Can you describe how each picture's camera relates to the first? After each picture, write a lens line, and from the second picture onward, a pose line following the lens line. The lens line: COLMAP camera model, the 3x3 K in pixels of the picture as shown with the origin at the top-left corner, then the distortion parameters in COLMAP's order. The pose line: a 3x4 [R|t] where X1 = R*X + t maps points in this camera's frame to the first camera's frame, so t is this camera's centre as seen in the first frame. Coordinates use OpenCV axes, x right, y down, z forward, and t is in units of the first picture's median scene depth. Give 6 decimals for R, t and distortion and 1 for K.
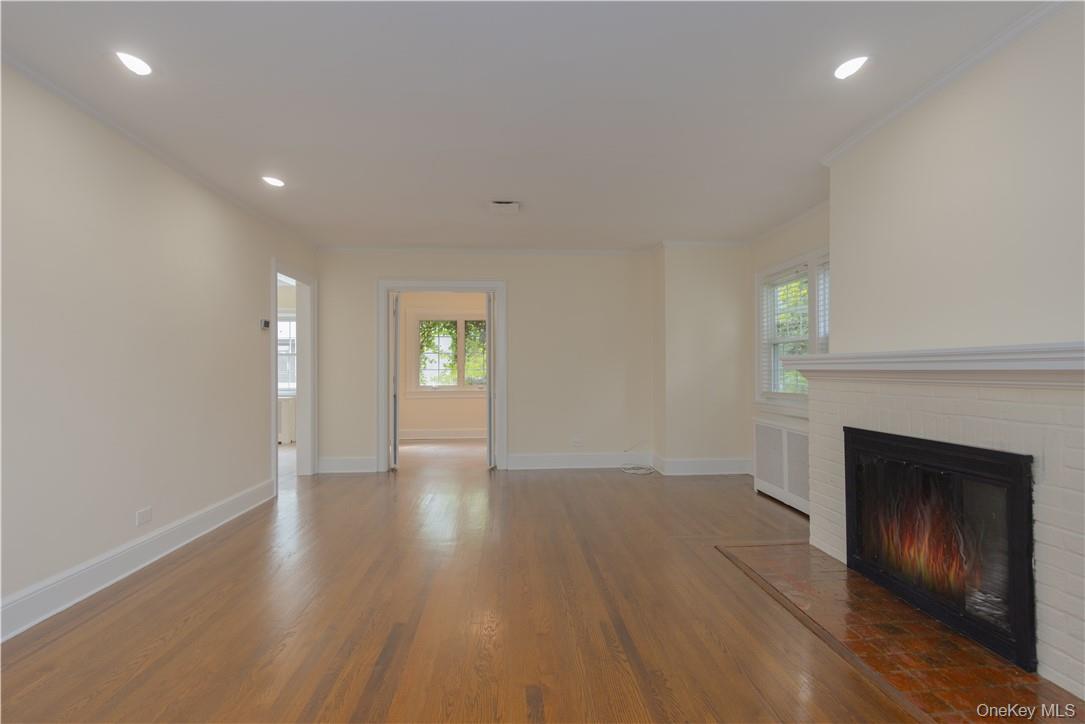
lens RADIAL K [[497.3, 0, 542.5], [0, 497.3, 362.0], [0, 0, 1]] dist [-0.000501, -0.000192]
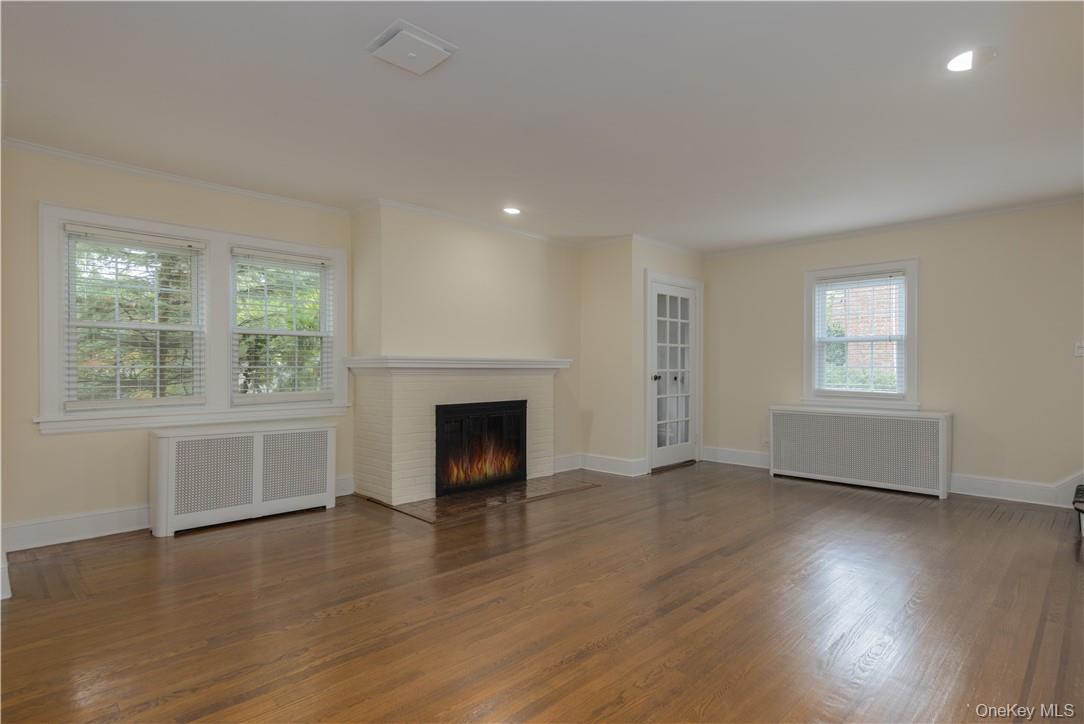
lens RADIAL K [[554.4, 0, 547.5], [0, 554.4, 365.8], [0, 0, 1]] dist [0.004613, 0.000001]
pose [[-0.647926, 0.006109, 0.761679, -0.929005], [-0.012454, 0.999749, -0.018613, 0.041873], [-0.761601, -0.021546, -0.647688, 1.939942]]
